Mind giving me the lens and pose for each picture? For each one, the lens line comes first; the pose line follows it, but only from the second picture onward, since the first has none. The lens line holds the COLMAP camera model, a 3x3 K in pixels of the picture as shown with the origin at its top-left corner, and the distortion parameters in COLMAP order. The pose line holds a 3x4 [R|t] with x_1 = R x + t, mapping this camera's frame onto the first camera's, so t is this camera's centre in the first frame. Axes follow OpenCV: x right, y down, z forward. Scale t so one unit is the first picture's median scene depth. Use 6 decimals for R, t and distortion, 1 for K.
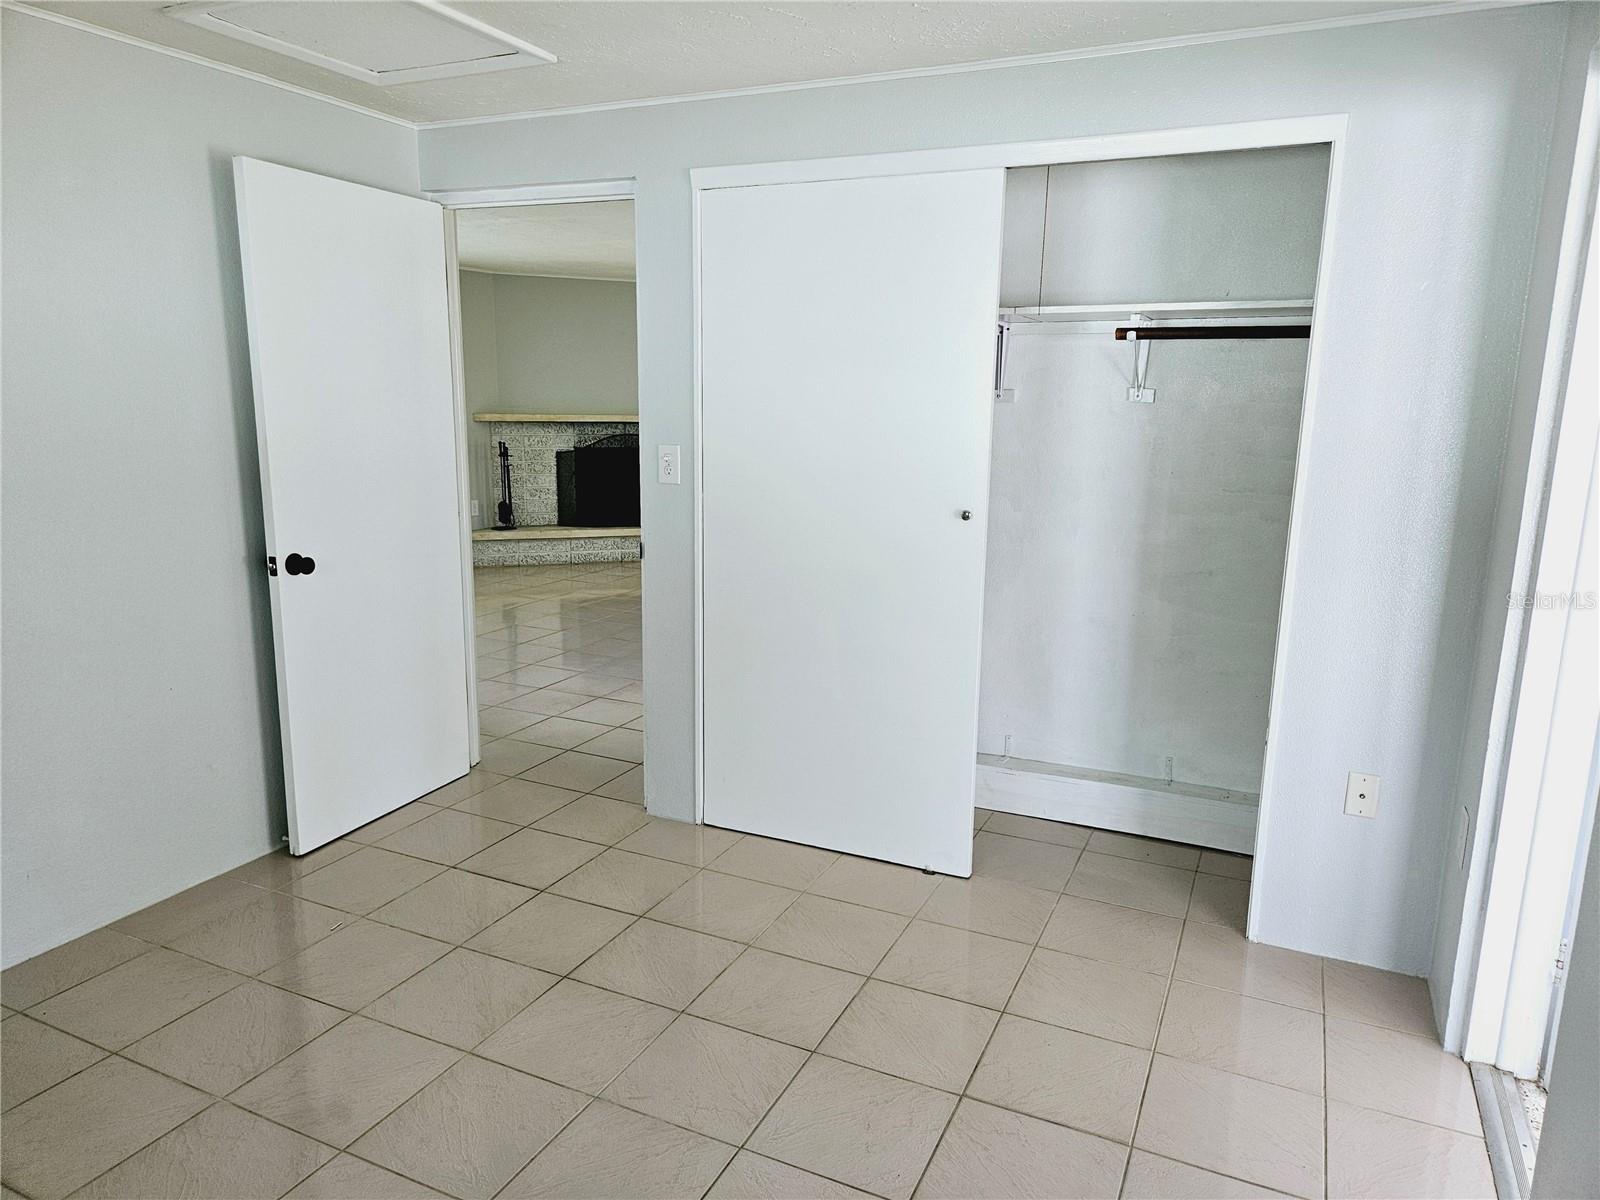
lens RADIAL K [[1085.7, 0, 800.0], [0, 1085.7, 600.0], [0, 0, 1]] dist [0.068460, -0.065136]
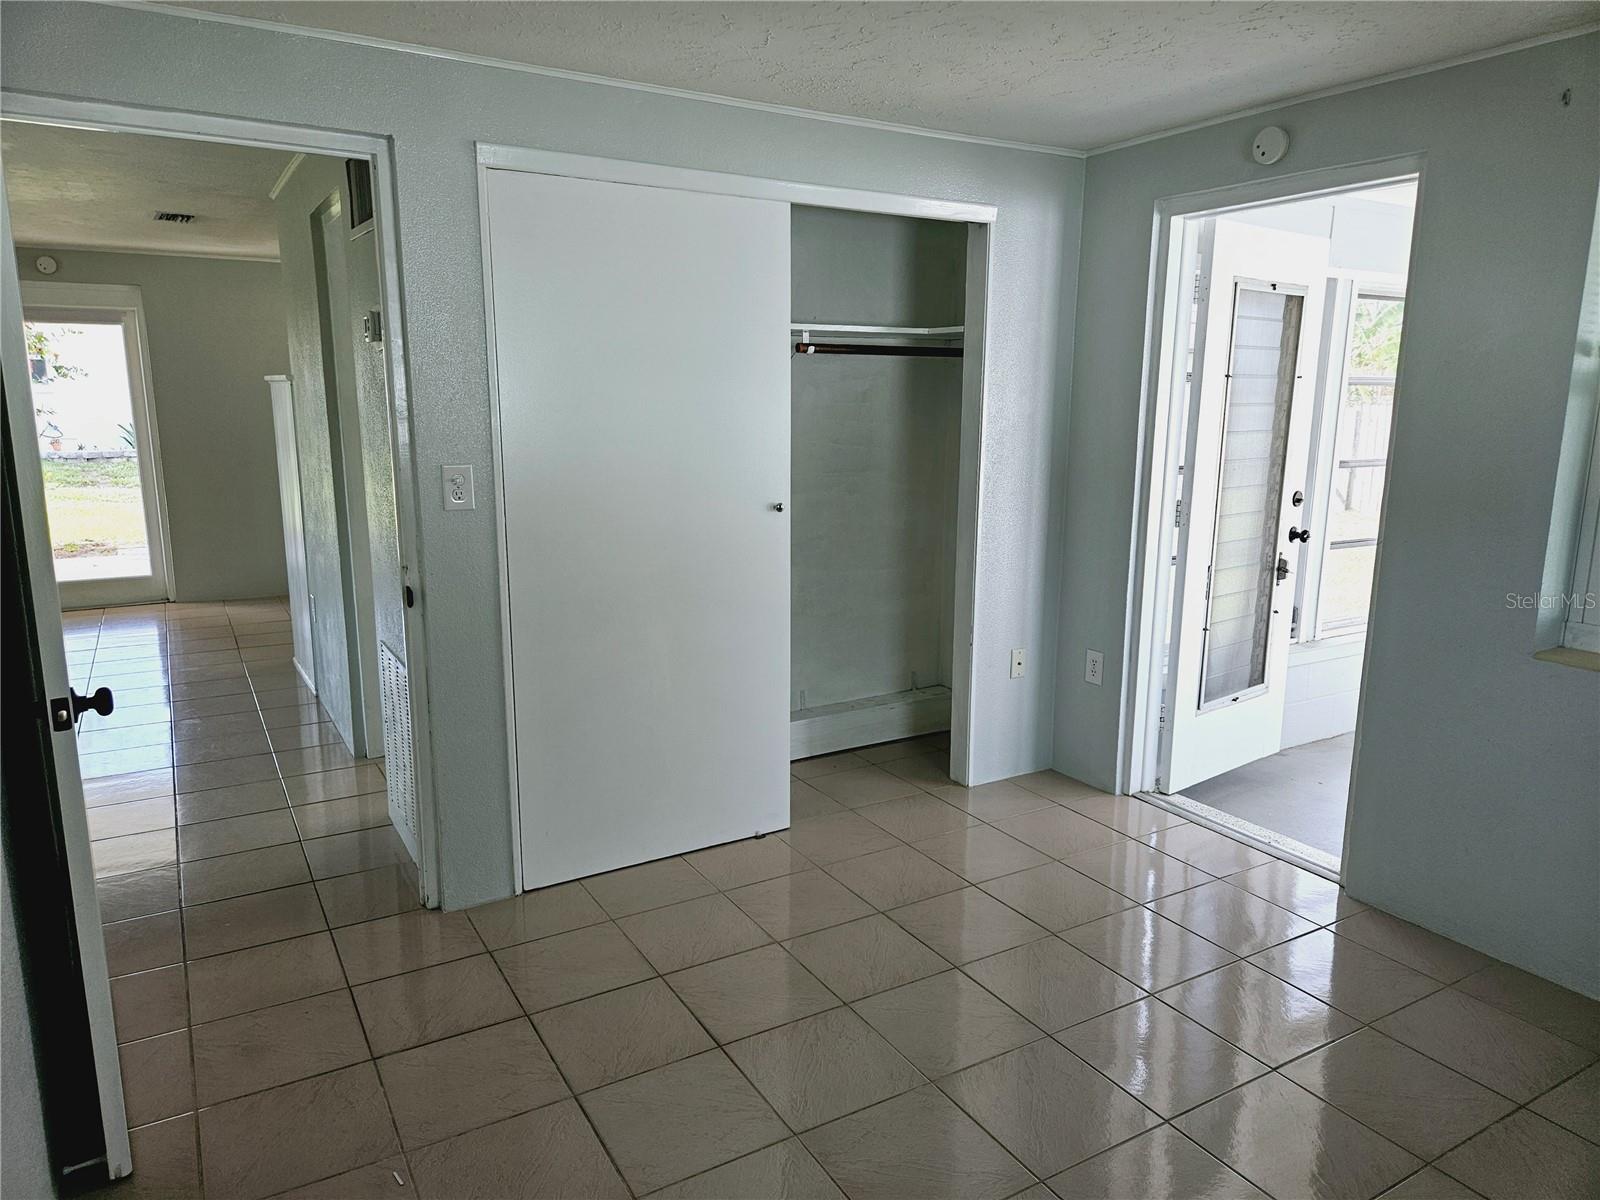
lens RADIAL K [[1085.7, 0, 800.0], [0, 1085.7, 600.0], [0, 0, 1]] dist [0.068460, -0.065136]
pose [[0.547927, -0.169043, 0.819268, -0.742901], [0.162708, 0.982201, 0.093842, -0.082641], [-0.820550, 0.081883, 0.565679, 0.342630]]
